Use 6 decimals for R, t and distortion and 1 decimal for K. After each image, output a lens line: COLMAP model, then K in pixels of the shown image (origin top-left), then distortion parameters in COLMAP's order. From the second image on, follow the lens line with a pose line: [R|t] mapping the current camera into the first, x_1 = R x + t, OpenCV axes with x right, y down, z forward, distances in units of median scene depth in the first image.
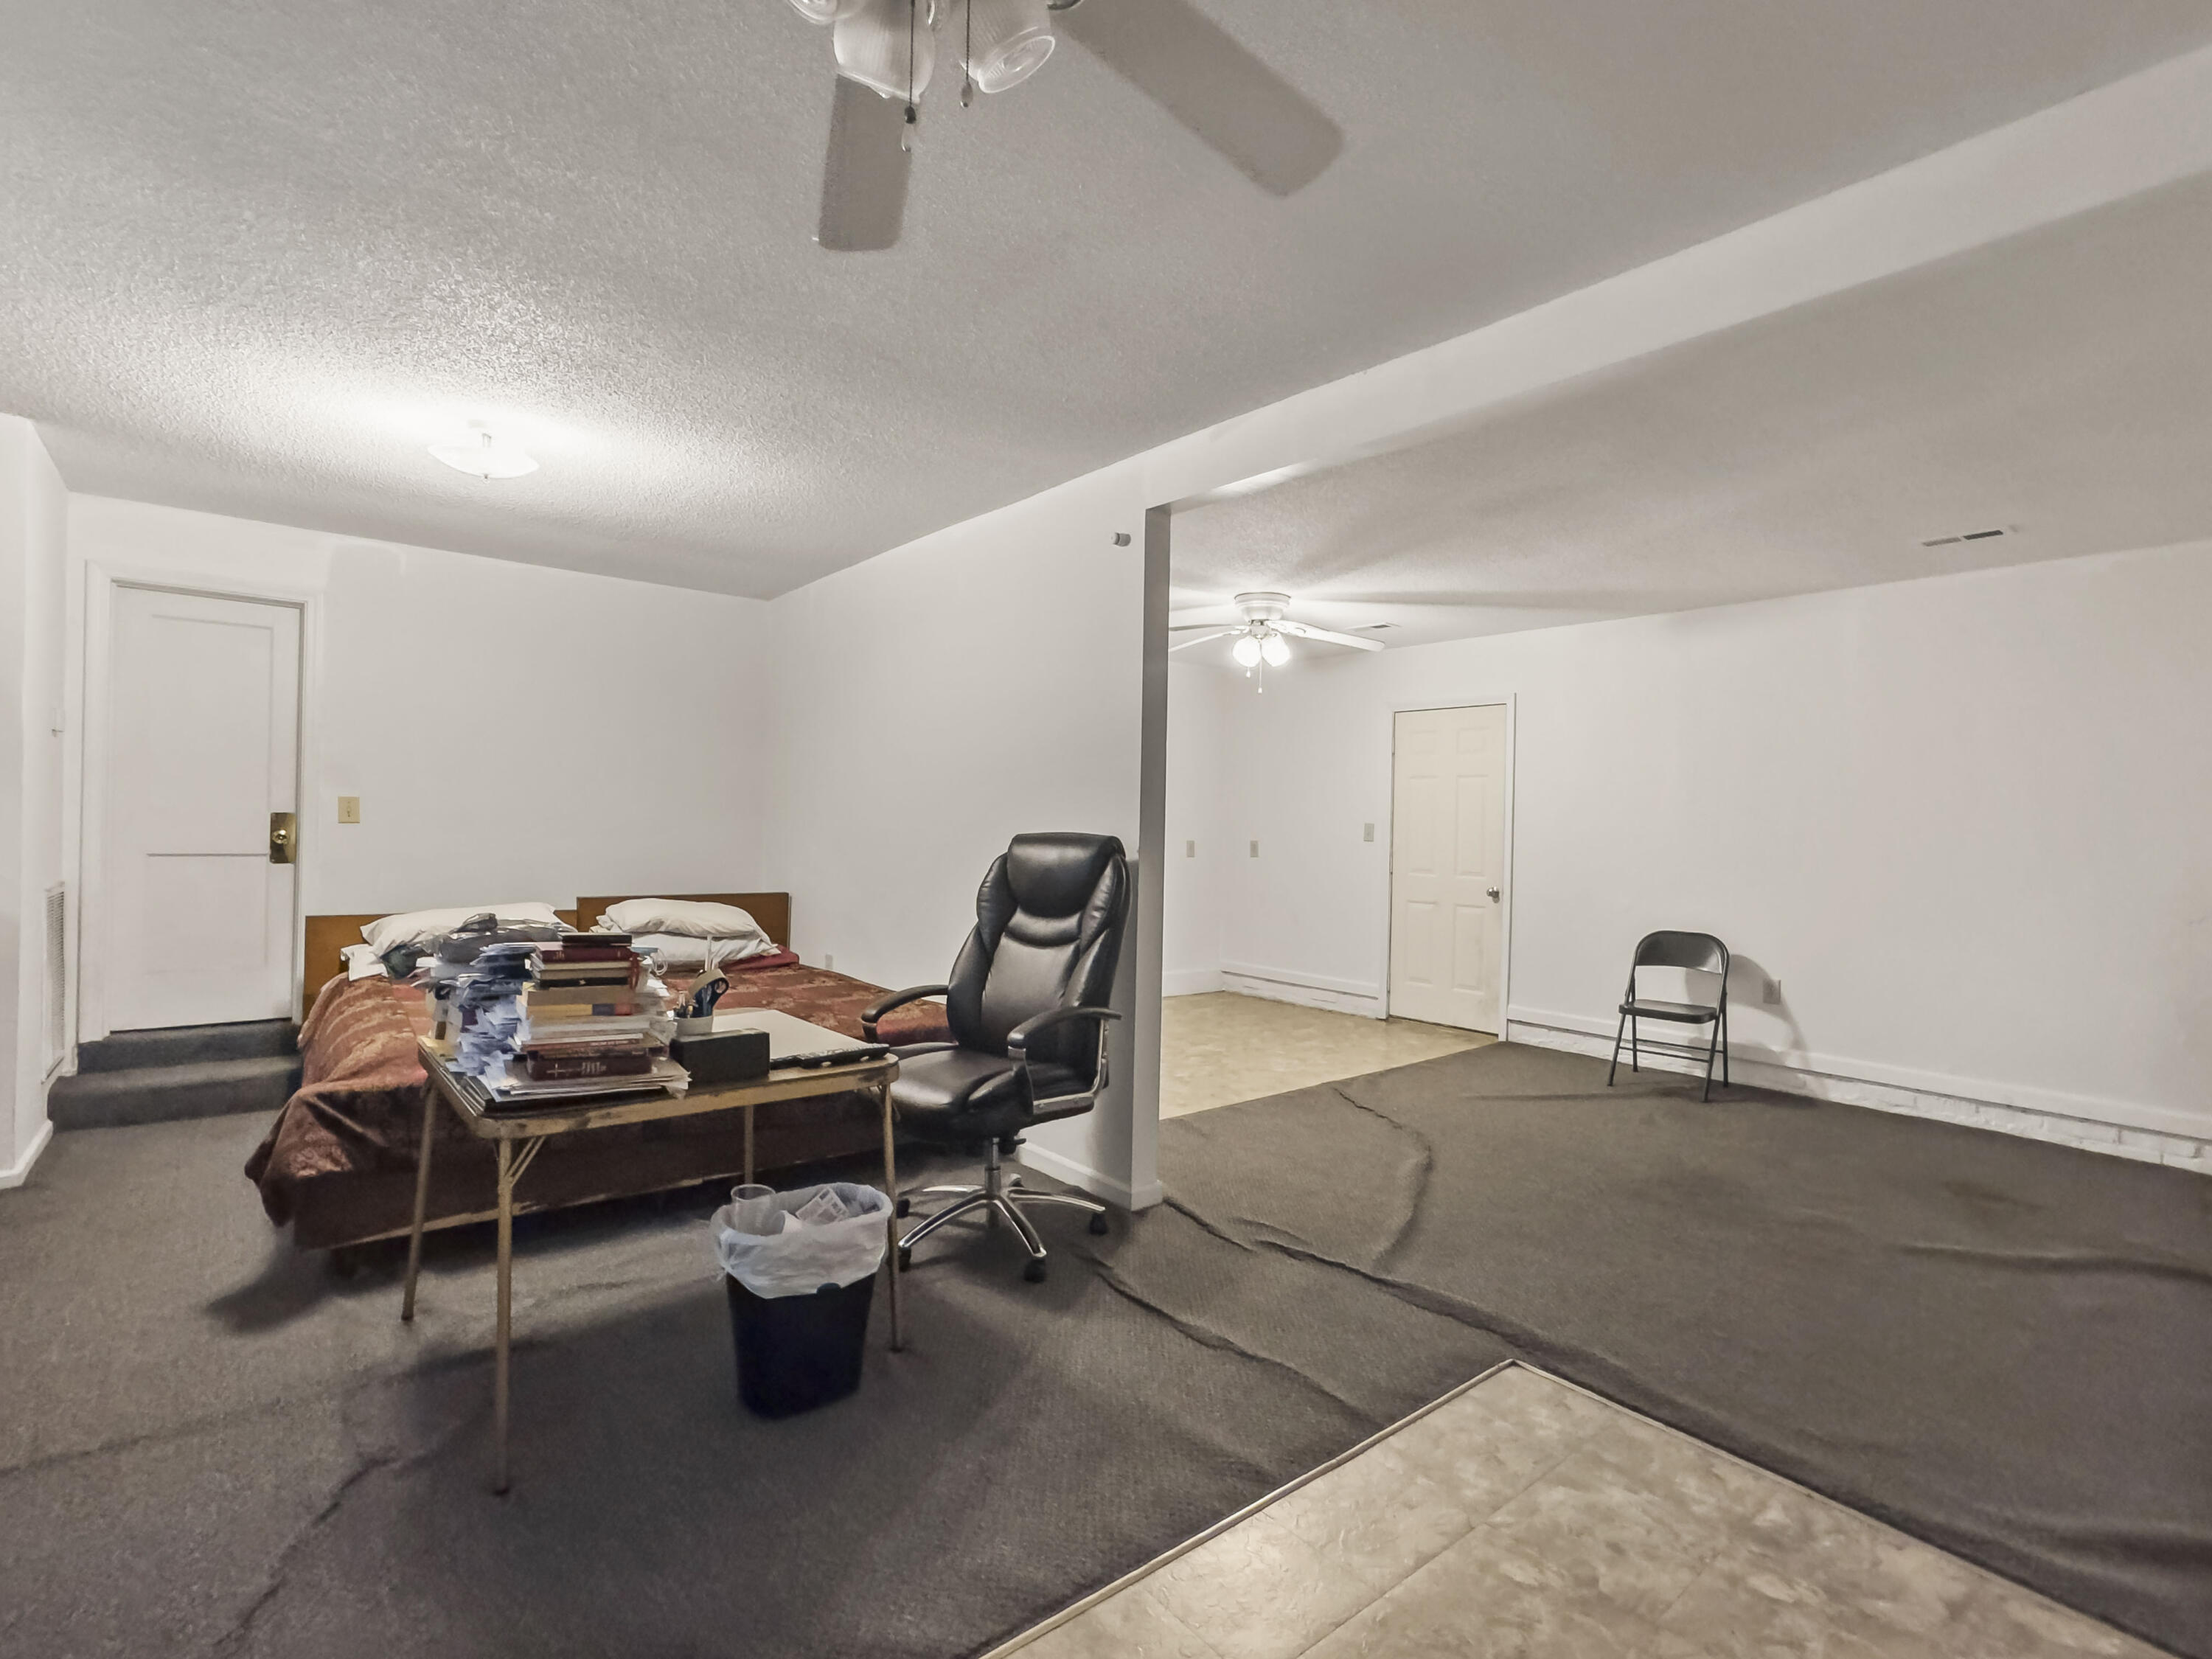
lens RADIAL K [[1045.6, 0, 1107.4], [0, 1045.6, 834.8], [0, 0, 1]] dist [-0.004694, -0.000152]
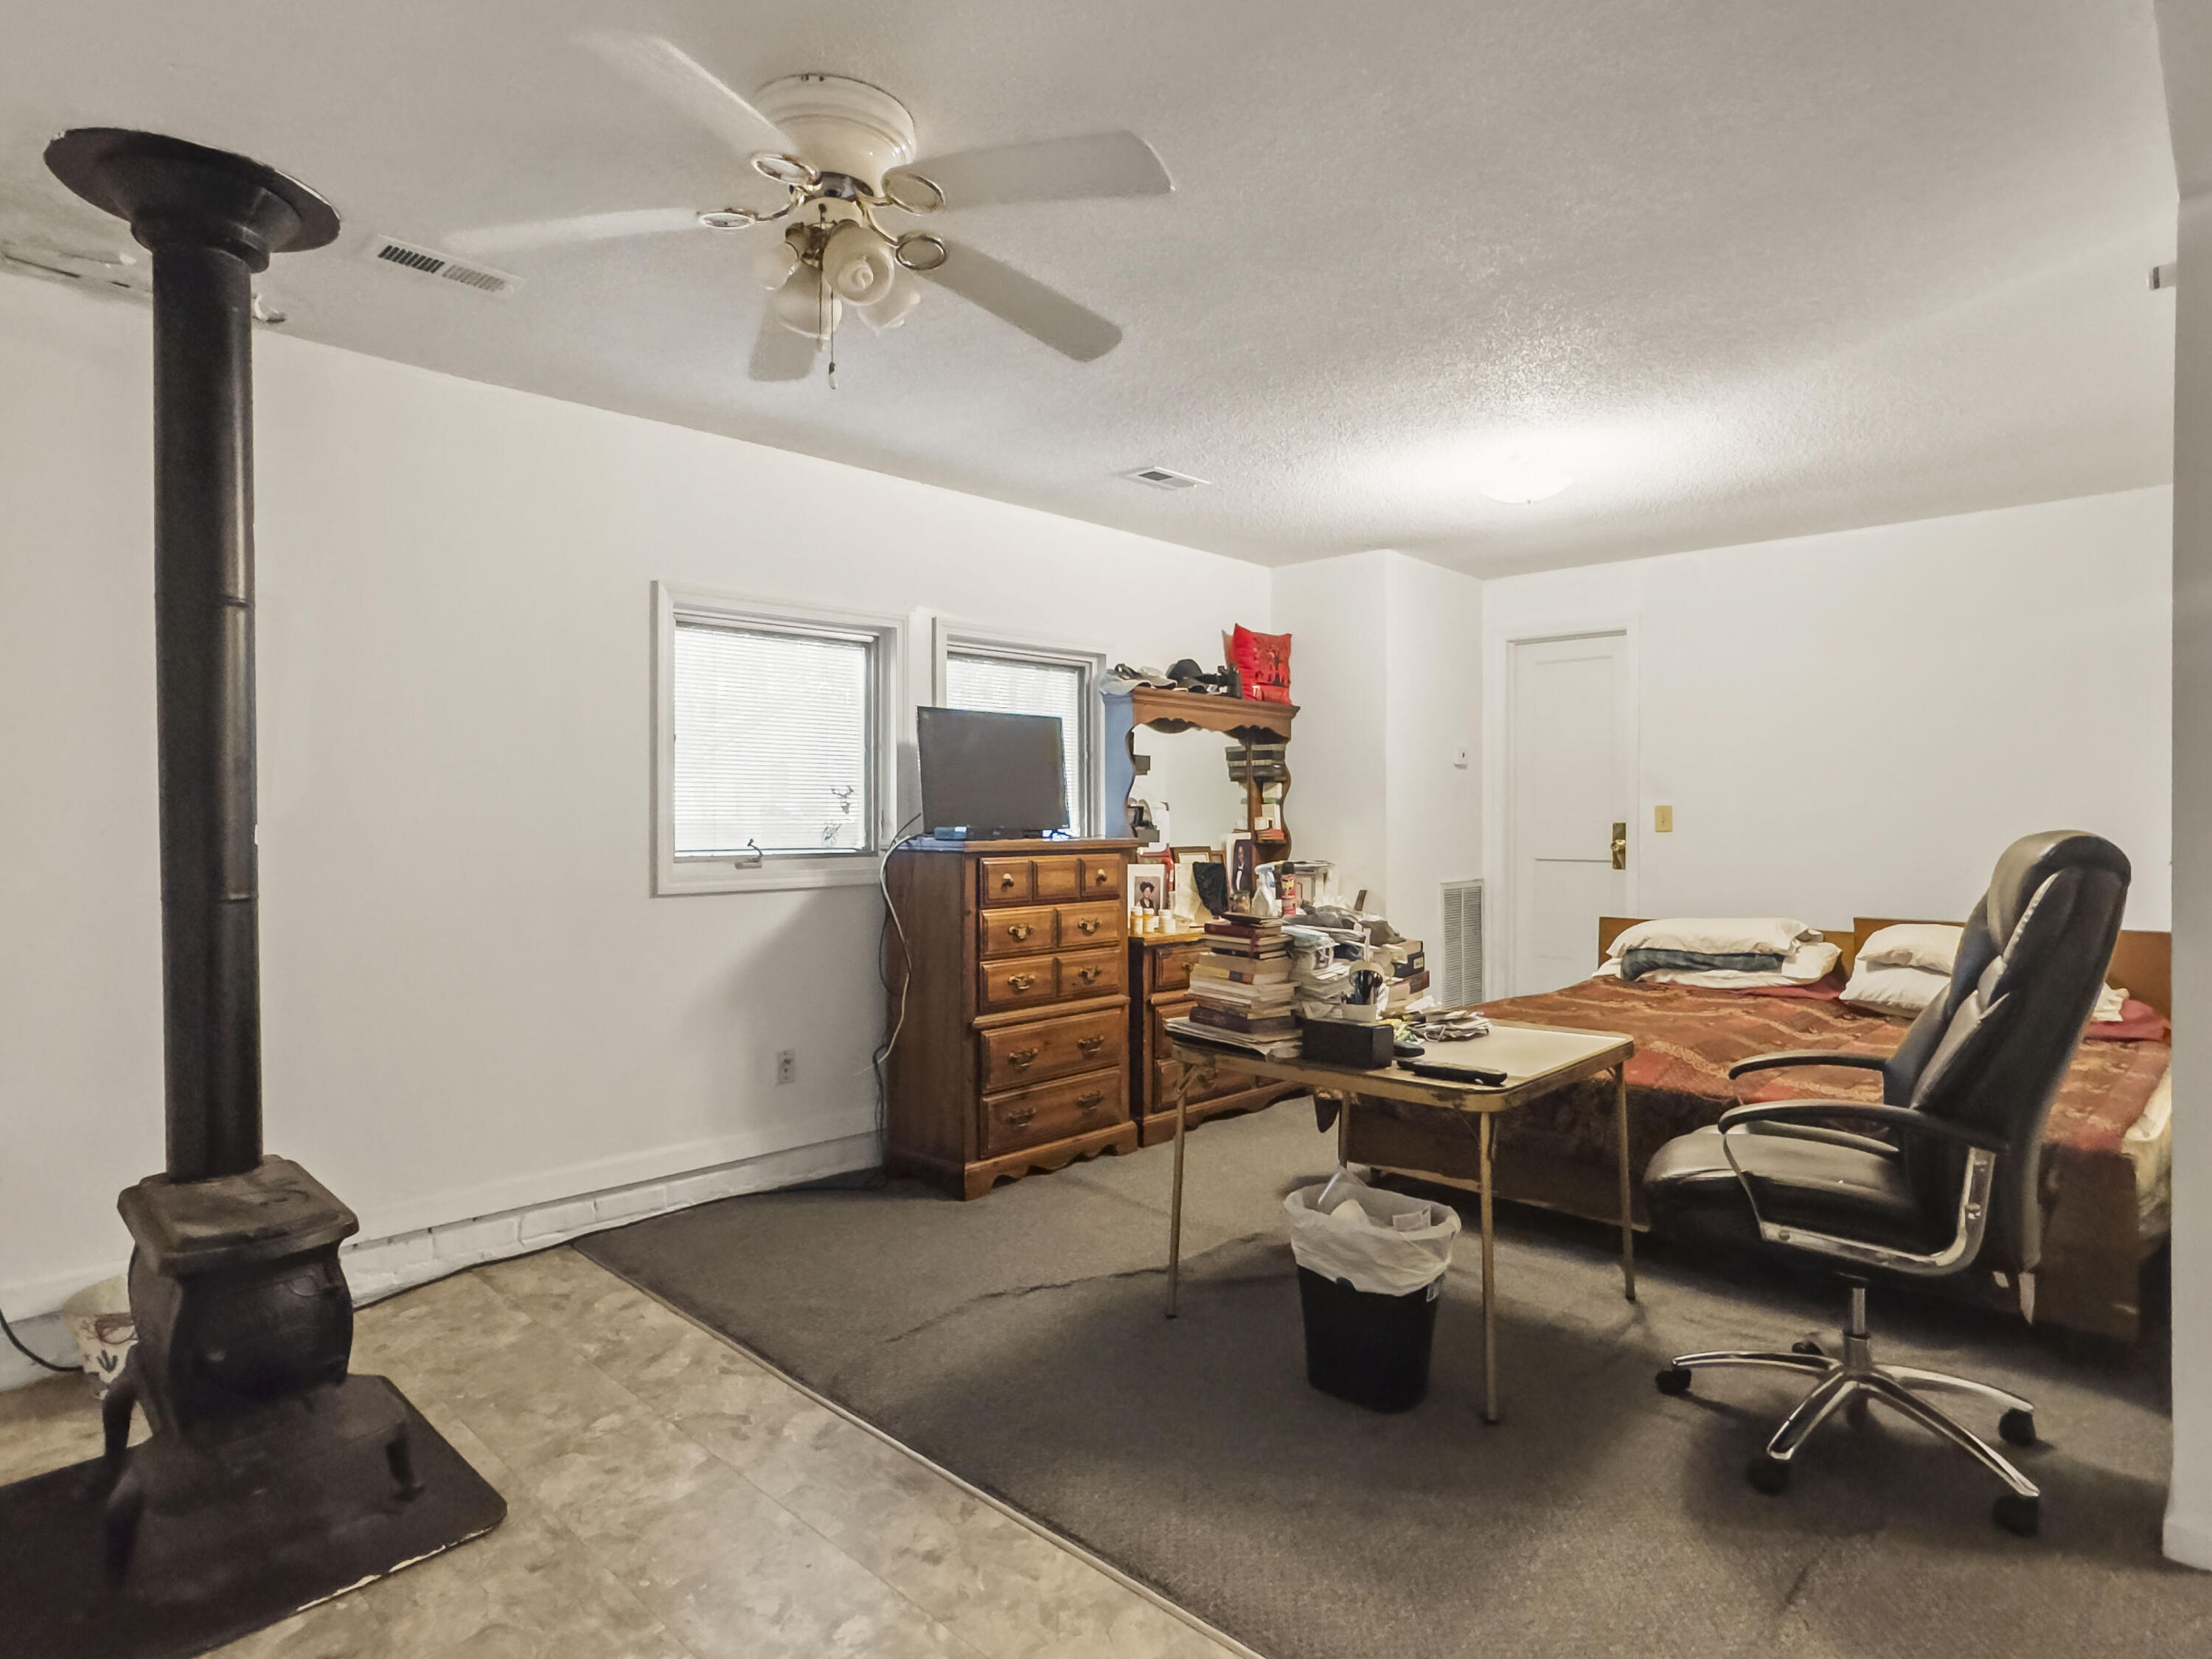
lens RADIAL K [[1242.4, 0, 1101.6], [0, 1242.4, 824.5], [0, 0, 1]] dist [0.001695, 0.002505]
pose [[0.129195, -0.021204, -0.991392, 0.535962], [-0.001574, 0.999766, -0.021588, 0.011065], [0.991618, 0.004349, 0.129132, 0.365056]]
